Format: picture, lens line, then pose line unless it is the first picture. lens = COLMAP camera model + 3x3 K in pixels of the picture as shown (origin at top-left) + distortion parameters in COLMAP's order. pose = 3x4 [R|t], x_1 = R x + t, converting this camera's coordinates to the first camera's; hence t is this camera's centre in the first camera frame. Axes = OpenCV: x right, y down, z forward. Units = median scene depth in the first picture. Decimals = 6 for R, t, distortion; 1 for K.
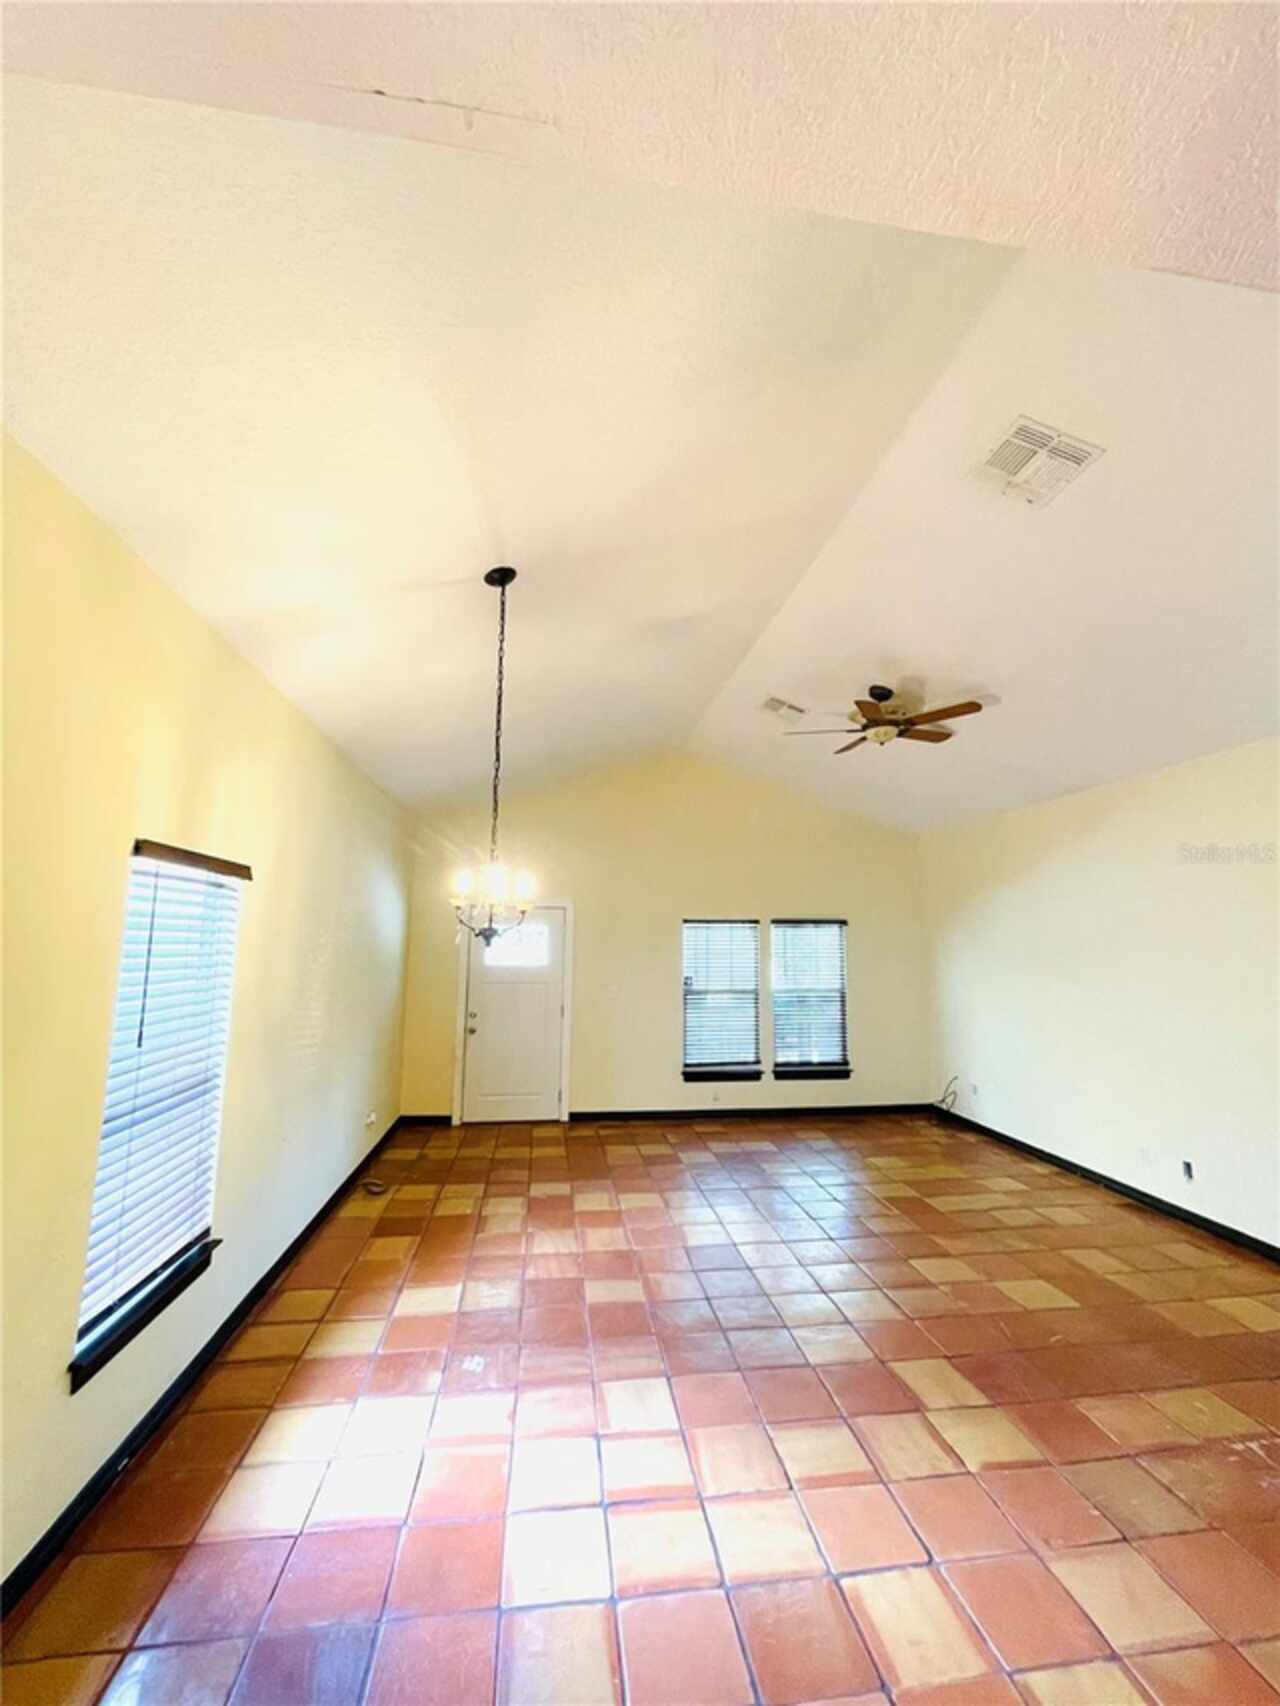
lens RADIAL K [[687.6, 0, 641.7], [0, 687.6, 850.7], [0, 0, 1]] dist [-0.003662, 0.001548]
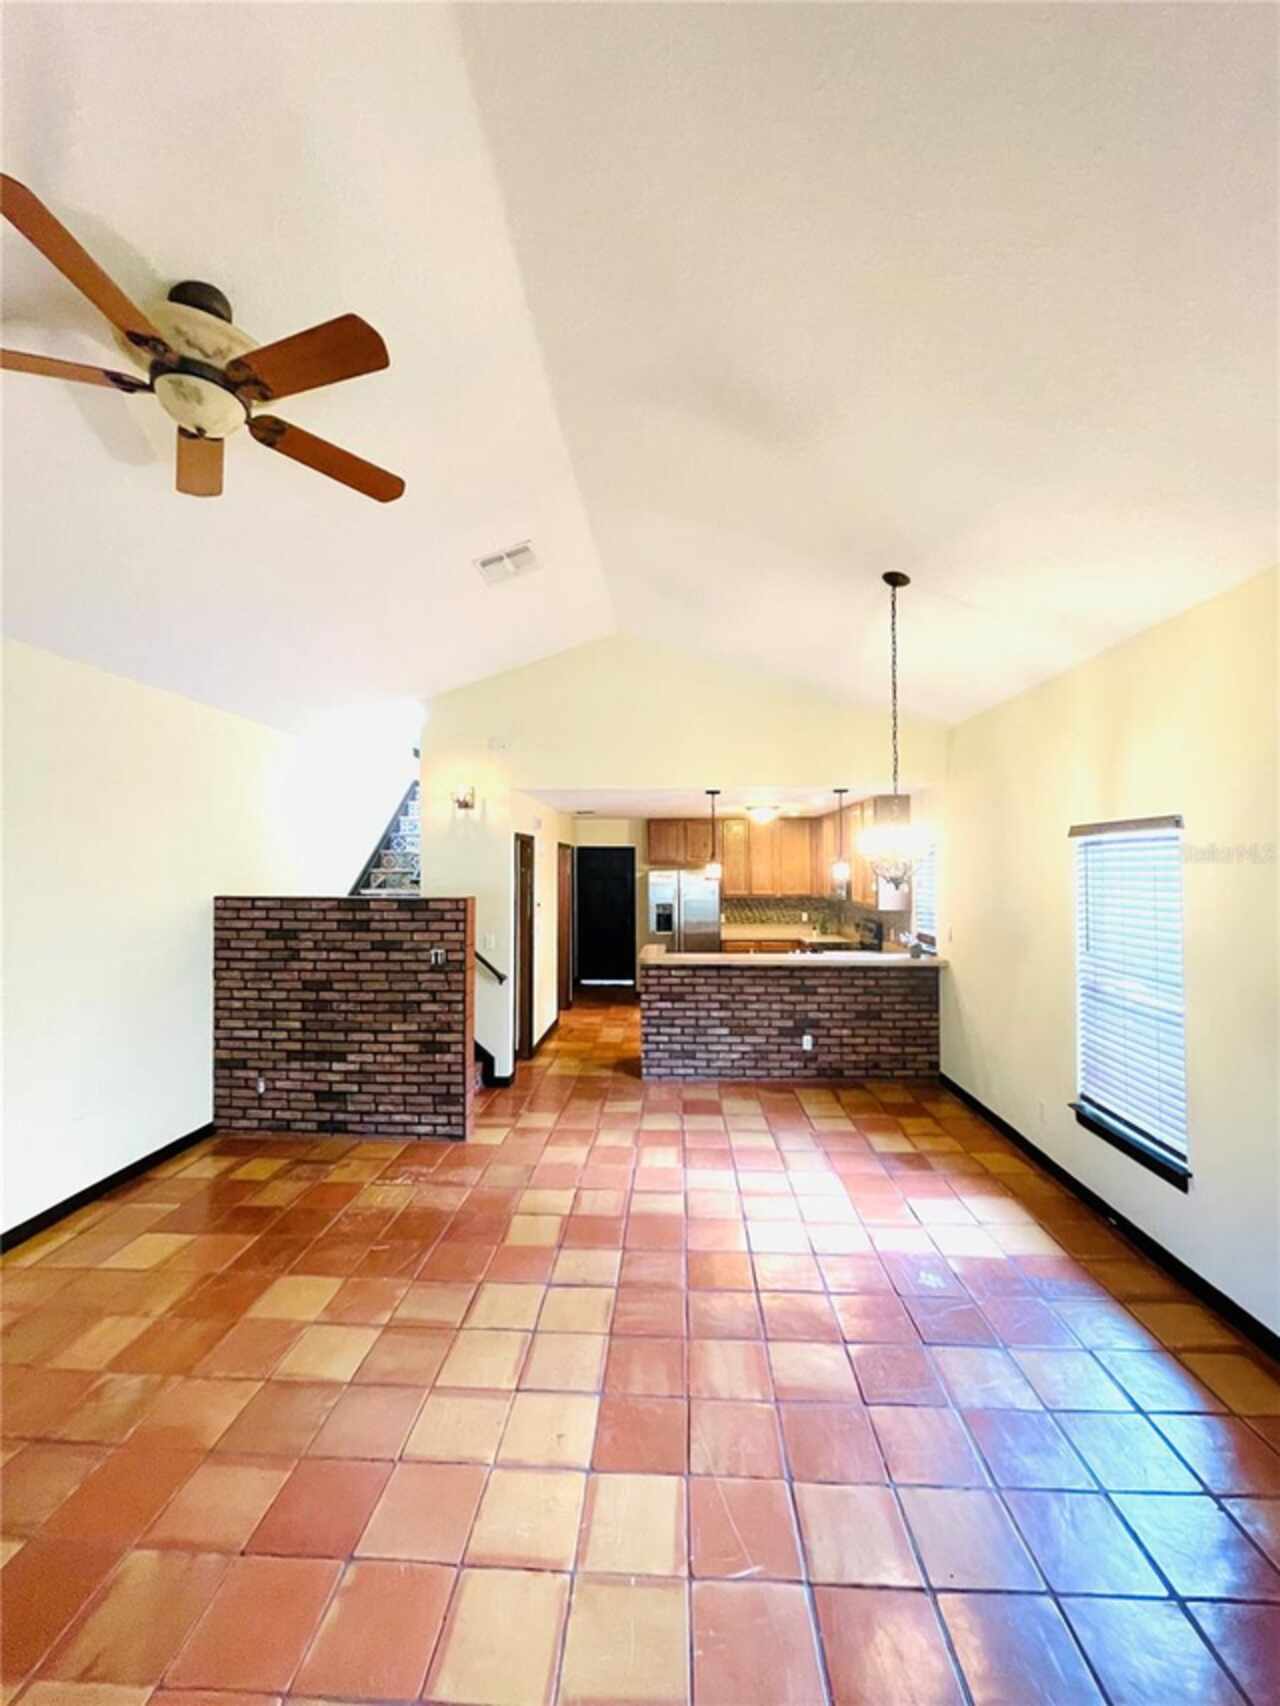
lens RADIAL K [[684.8, 0, 639.0], [0, 684.8, 849.9], [0, 0, 1]] dist [0.000903, 0.000082]
pose [[-0.980219, -0.000791, 0.197916, -0.006150], [-0.032405, 0.987139, -0.156545, 0.211919], [-0.195247, -0.159862, -0.967638, 1.761970]]
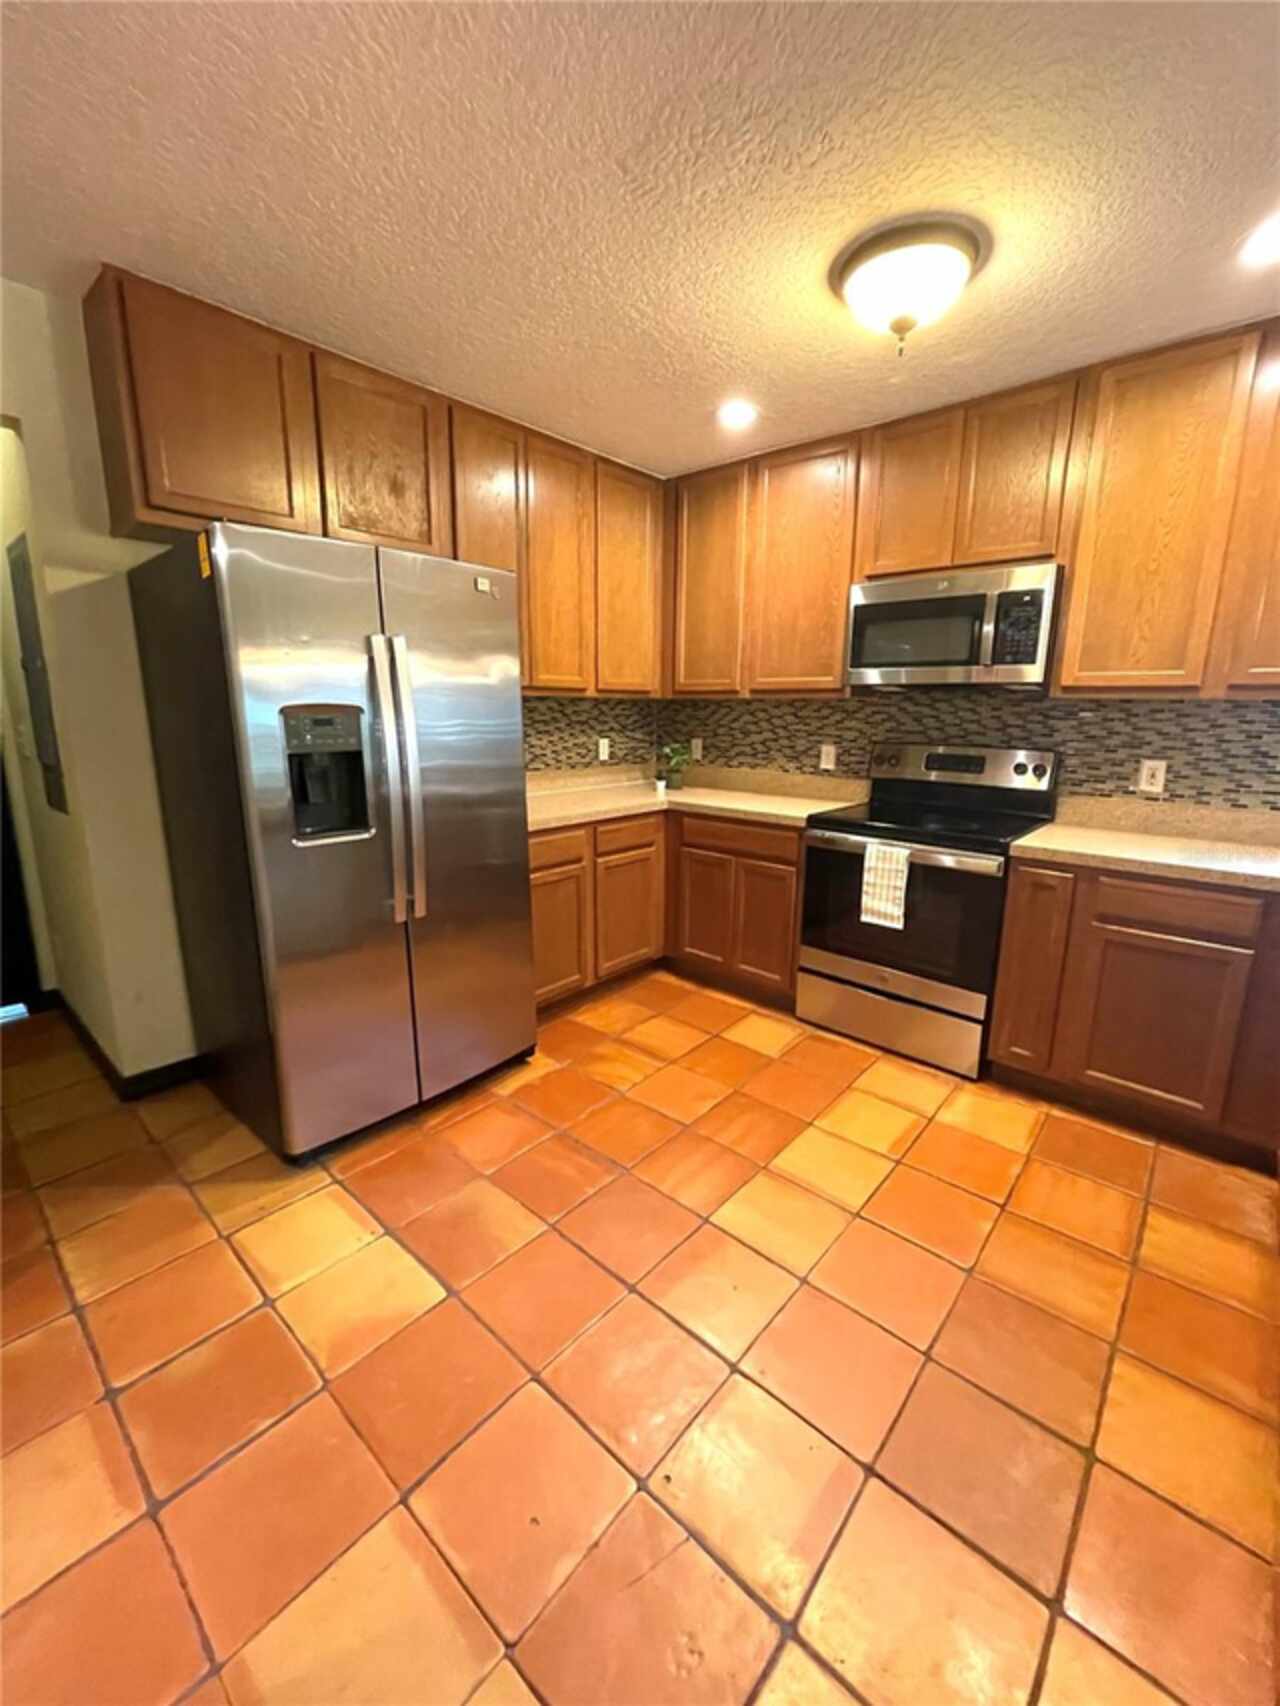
lens RADIAL K [[687.6, 0, 641.7], [0, 687.6, 850.7], [0, 0, 1]] dist [-0.003662, 0.001548]
pose [[-0.762274, 0.113571, -0.637213, 0.553250], [0.069335, 0.993149, 0.094067, 0.092103], [0.643531, 0.027524, -0.764925, -0.113619]]
